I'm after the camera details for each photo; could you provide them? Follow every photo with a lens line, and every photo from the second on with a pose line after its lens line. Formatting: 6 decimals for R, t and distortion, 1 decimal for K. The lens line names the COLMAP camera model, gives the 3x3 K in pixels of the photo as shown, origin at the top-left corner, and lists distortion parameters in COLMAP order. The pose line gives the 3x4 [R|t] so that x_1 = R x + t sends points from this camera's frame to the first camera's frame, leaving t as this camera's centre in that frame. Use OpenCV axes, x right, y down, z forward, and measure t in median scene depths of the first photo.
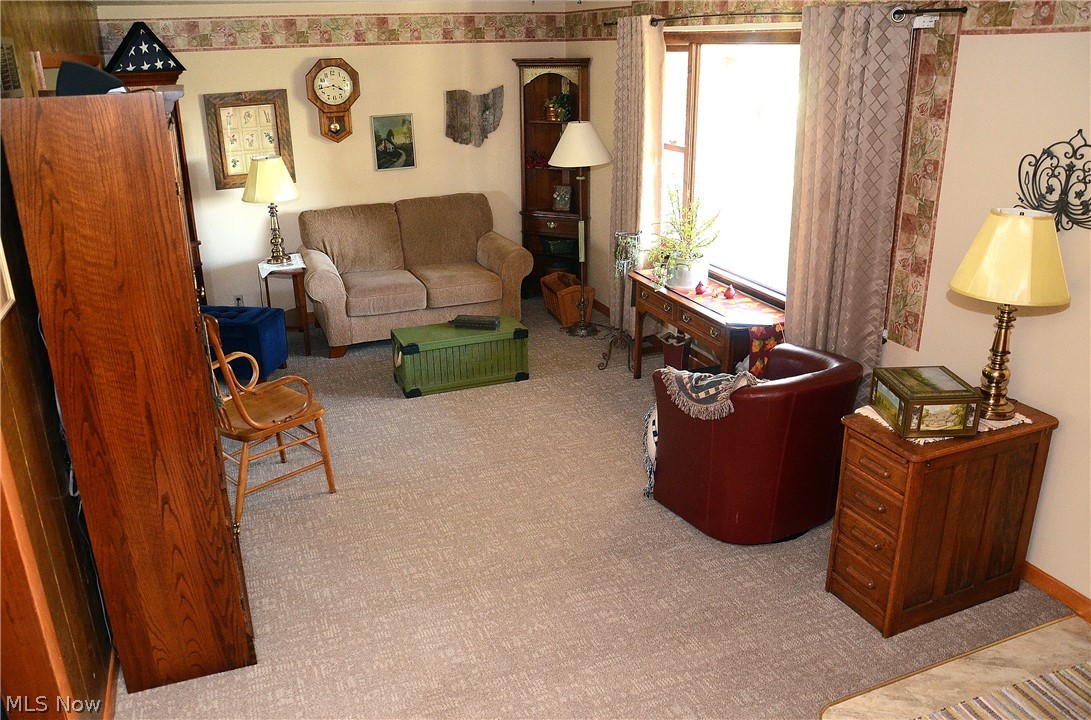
lens RADIAL K [[882.7, 0, 545.5], [0, 882.7, 360.0], [0, 0, 1]] dist [-0.155701, 0.152553]
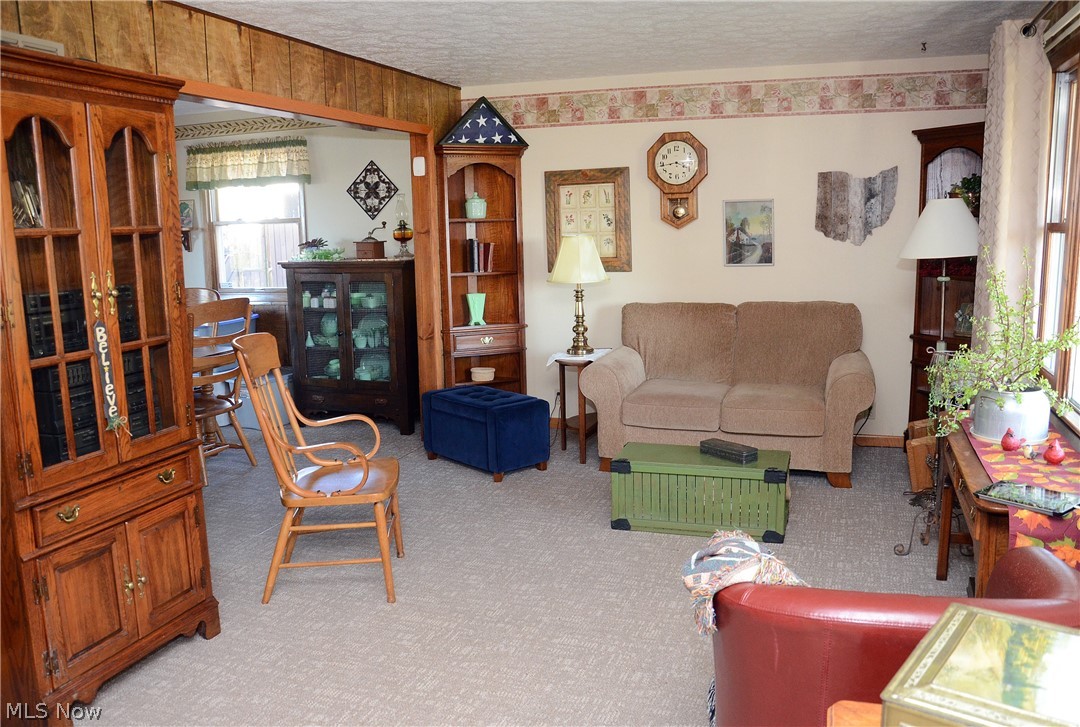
lens RADIAL K [[875.0, 0, 540.0], [0, 875.0, 363.5], [0, 0, 1]] dist [-0.107338, 0.015676]
pose [[0.760557, 0.105101, -0.640708, 0.229068], [-0.212766, 0.972666, -0.093010, -0.010754], [0.613419, 0.207060, 0.762130, 0.291129]]
